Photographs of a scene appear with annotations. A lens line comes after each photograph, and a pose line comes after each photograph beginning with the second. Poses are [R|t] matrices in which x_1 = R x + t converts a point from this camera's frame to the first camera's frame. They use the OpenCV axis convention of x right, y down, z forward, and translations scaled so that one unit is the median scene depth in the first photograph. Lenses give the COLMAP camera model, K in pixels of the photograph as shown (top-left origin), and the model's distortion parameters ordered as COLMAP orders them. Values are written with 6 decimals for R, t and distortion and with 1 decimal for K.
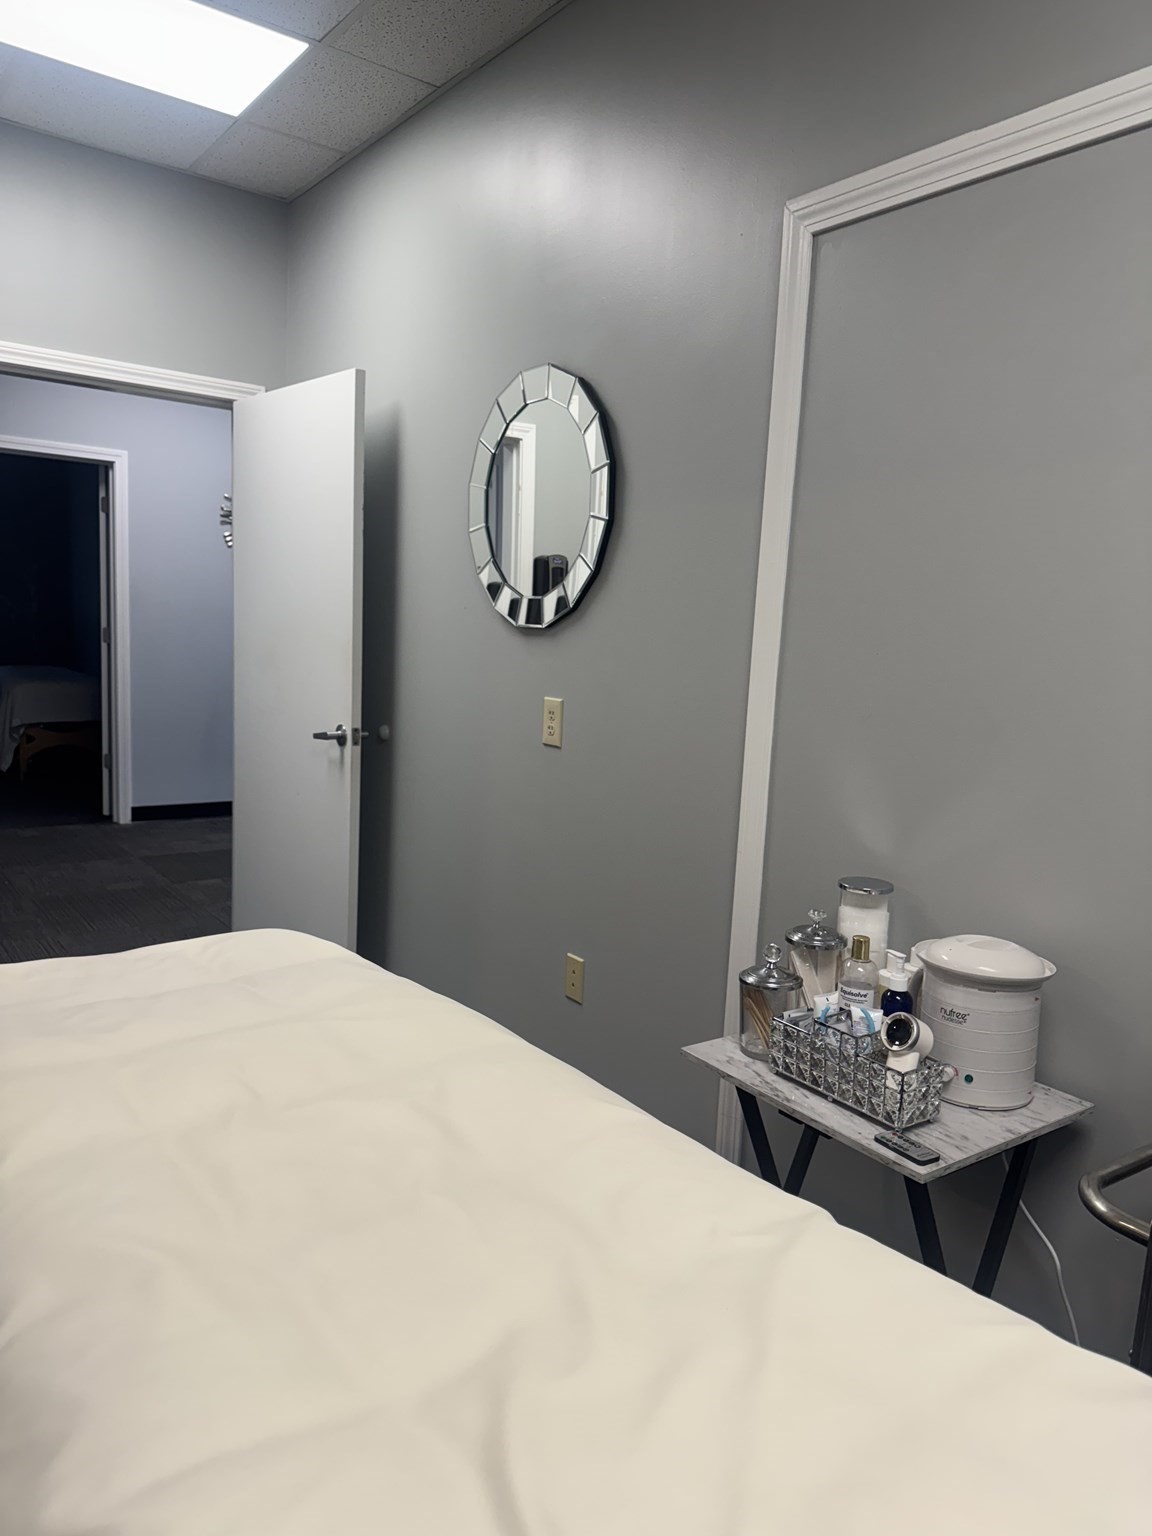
lens RADIAL K [[1075.0, 0, 573.3], [0, 1075.0, 763.0], [0, 0, 1]] dist [0.117587, -0.148204]
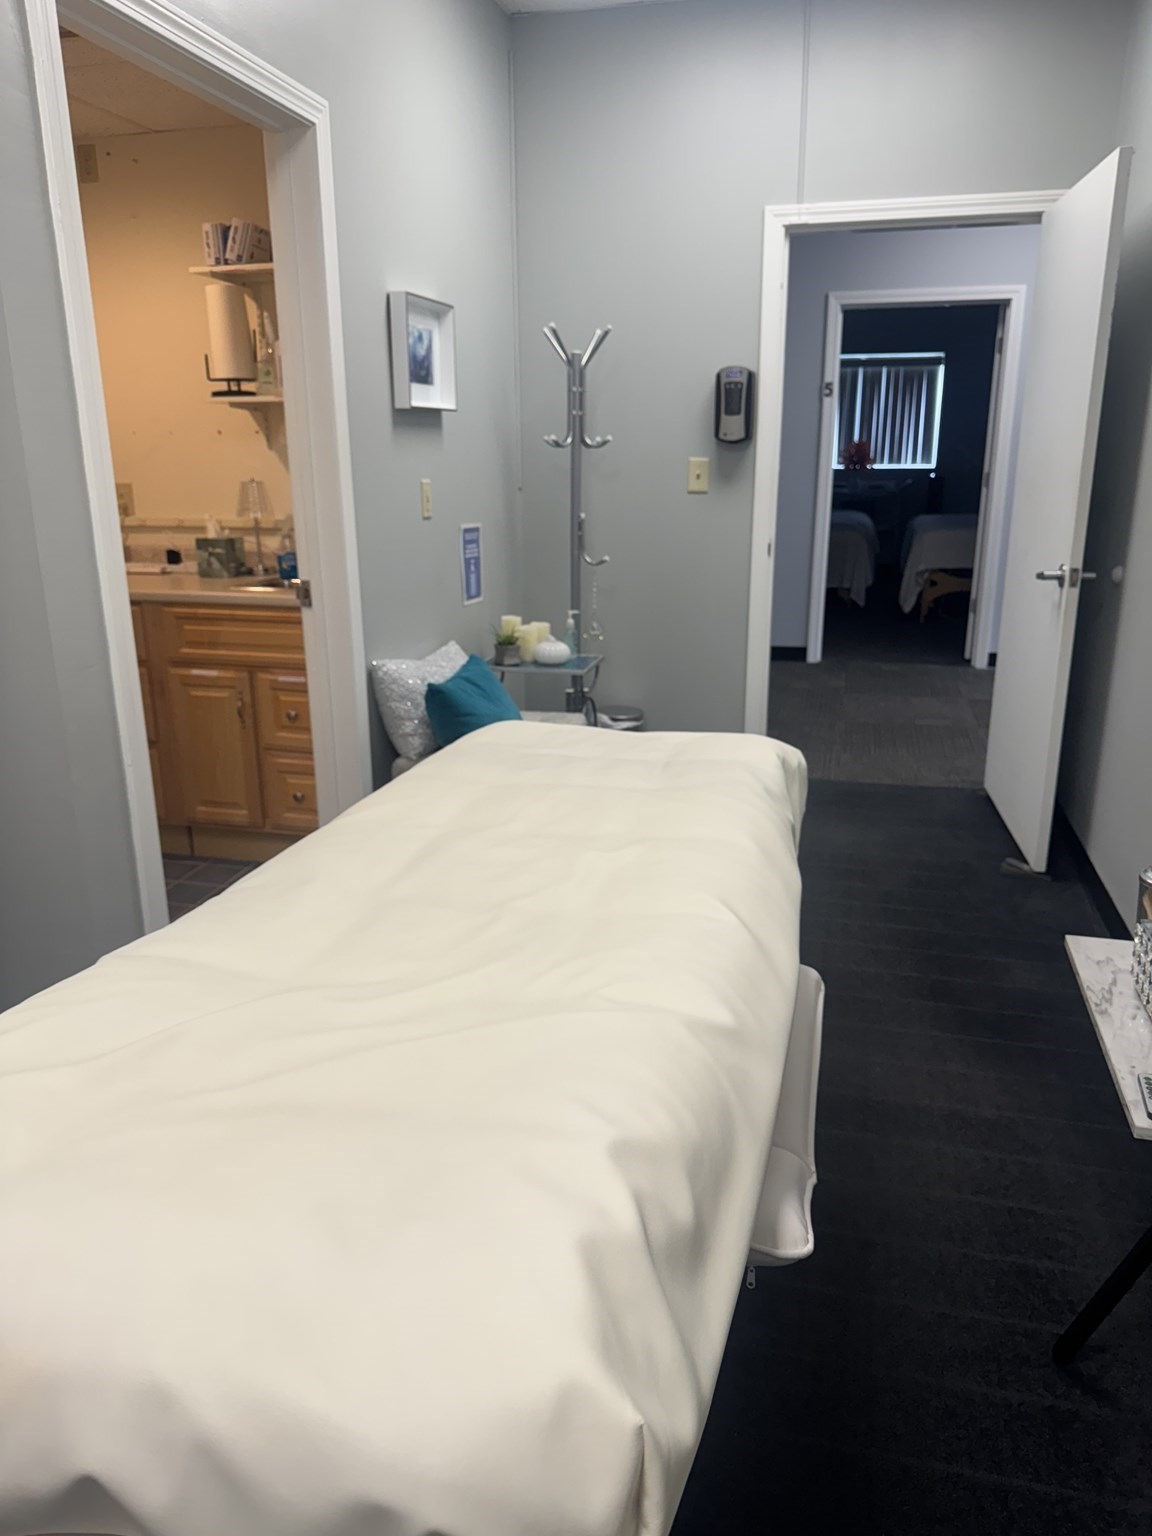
lens RADIAL K [[1091.7, 0, 576.0], [0, 1091.7, 768.0], [0, 0, 1]] dist [0.066812, -0.113509]
pose [[0.640806, 0.164372, -0.749899, 0.281574], [-0.064317, 0.984870, 0.160916, 0.012153], [0.765004, -0.054884, 0.641683, 0.088622]]
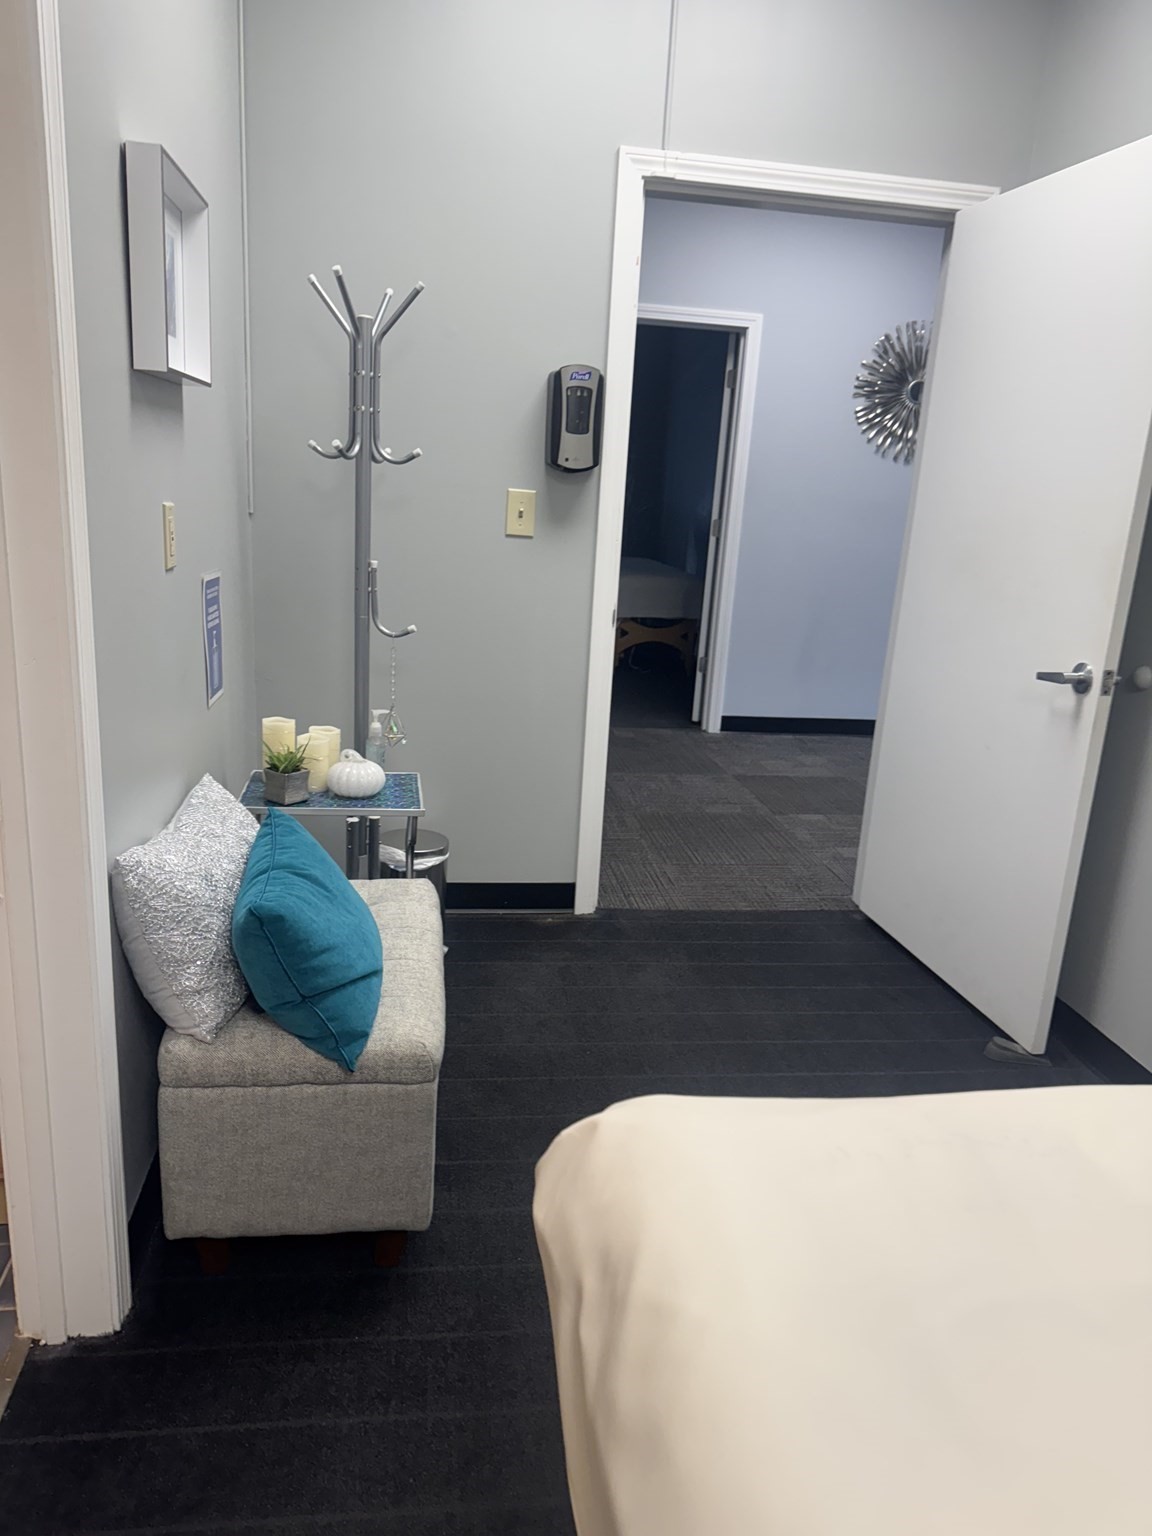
lens RADIAL K [[1073.9, 0, 576.0], [0, 1073.9, 768.0], [0, 0, 1]] dist [0.134689, -0.207882]
pose [[0.887587, 0.123985, -0.443640, -0.208909], [-0.079459, 0.989869, 0.117666, -0.029195], [0.453734, -0.069187, 0.888447, 0.249236]]
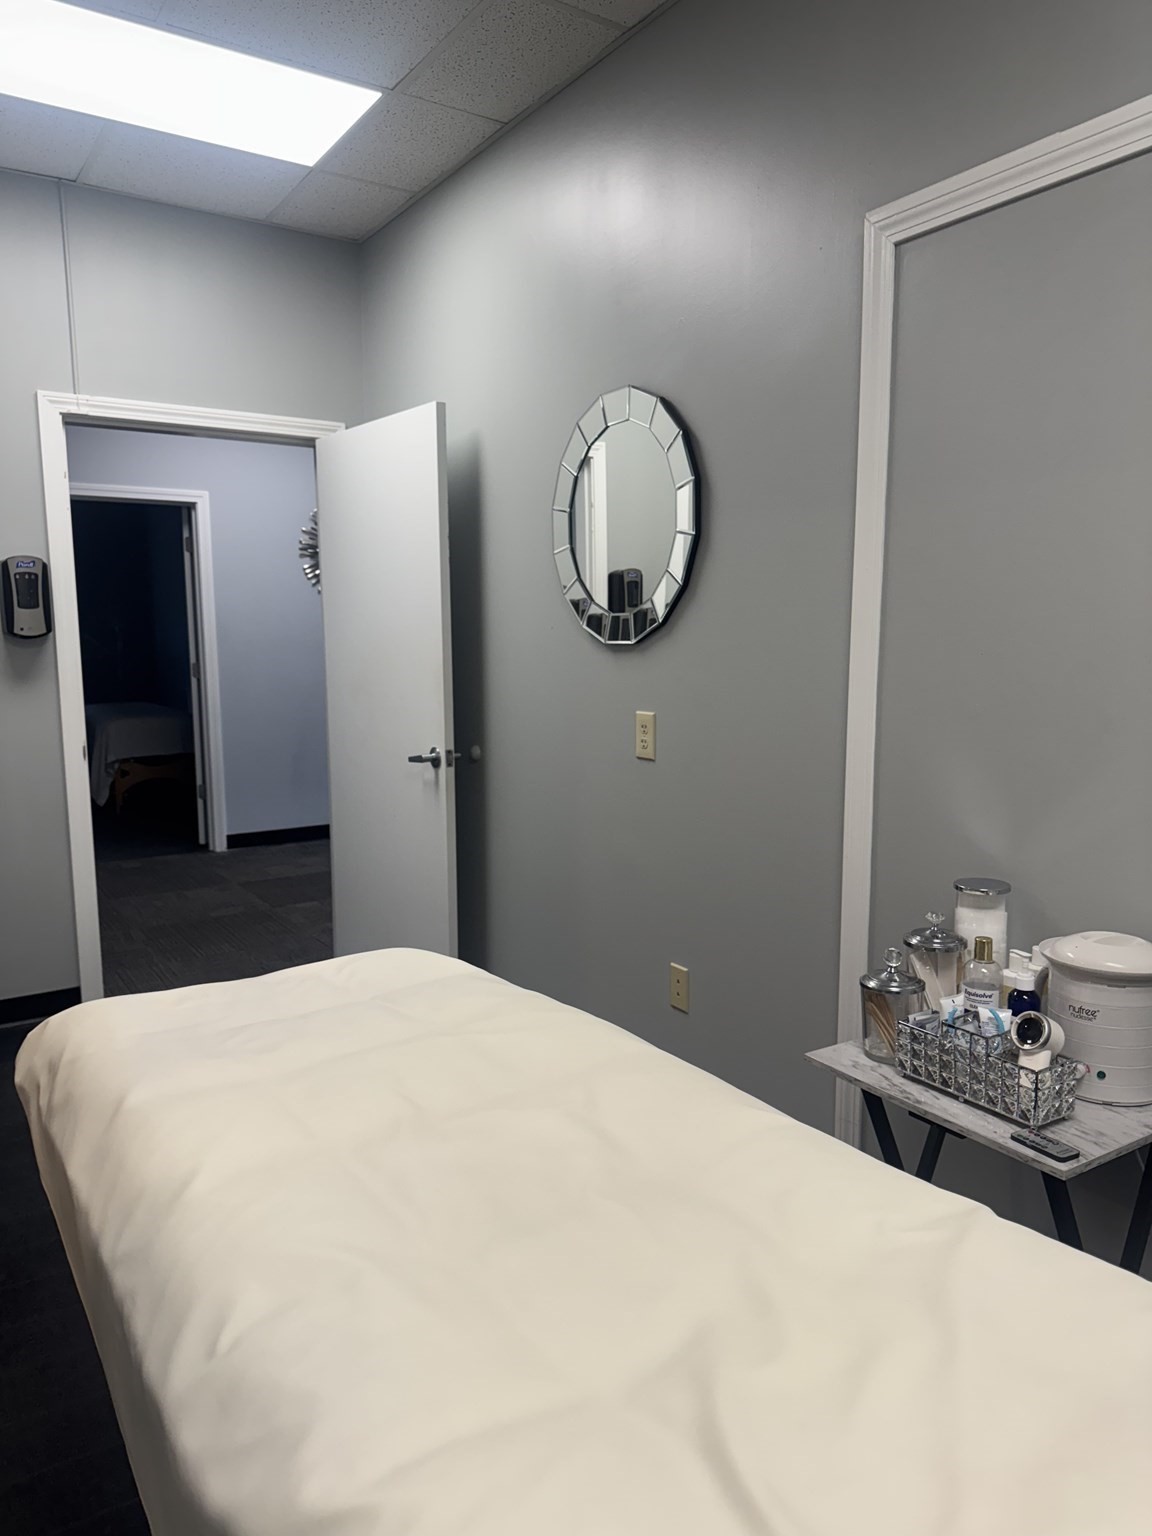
lens RADIAL K [[1073.9, 0, 576.0], [0, 1073.9, 768.0], [0, 0, 1]] dist [0.134689, -0.207882]
pose [[0.997270, -0.045556, -0.058115, -0.025125], [0.045291, 0.998957, -0.005876, -0.004345], [0.058322, 0.003228, 0.998293, -0.016321]]
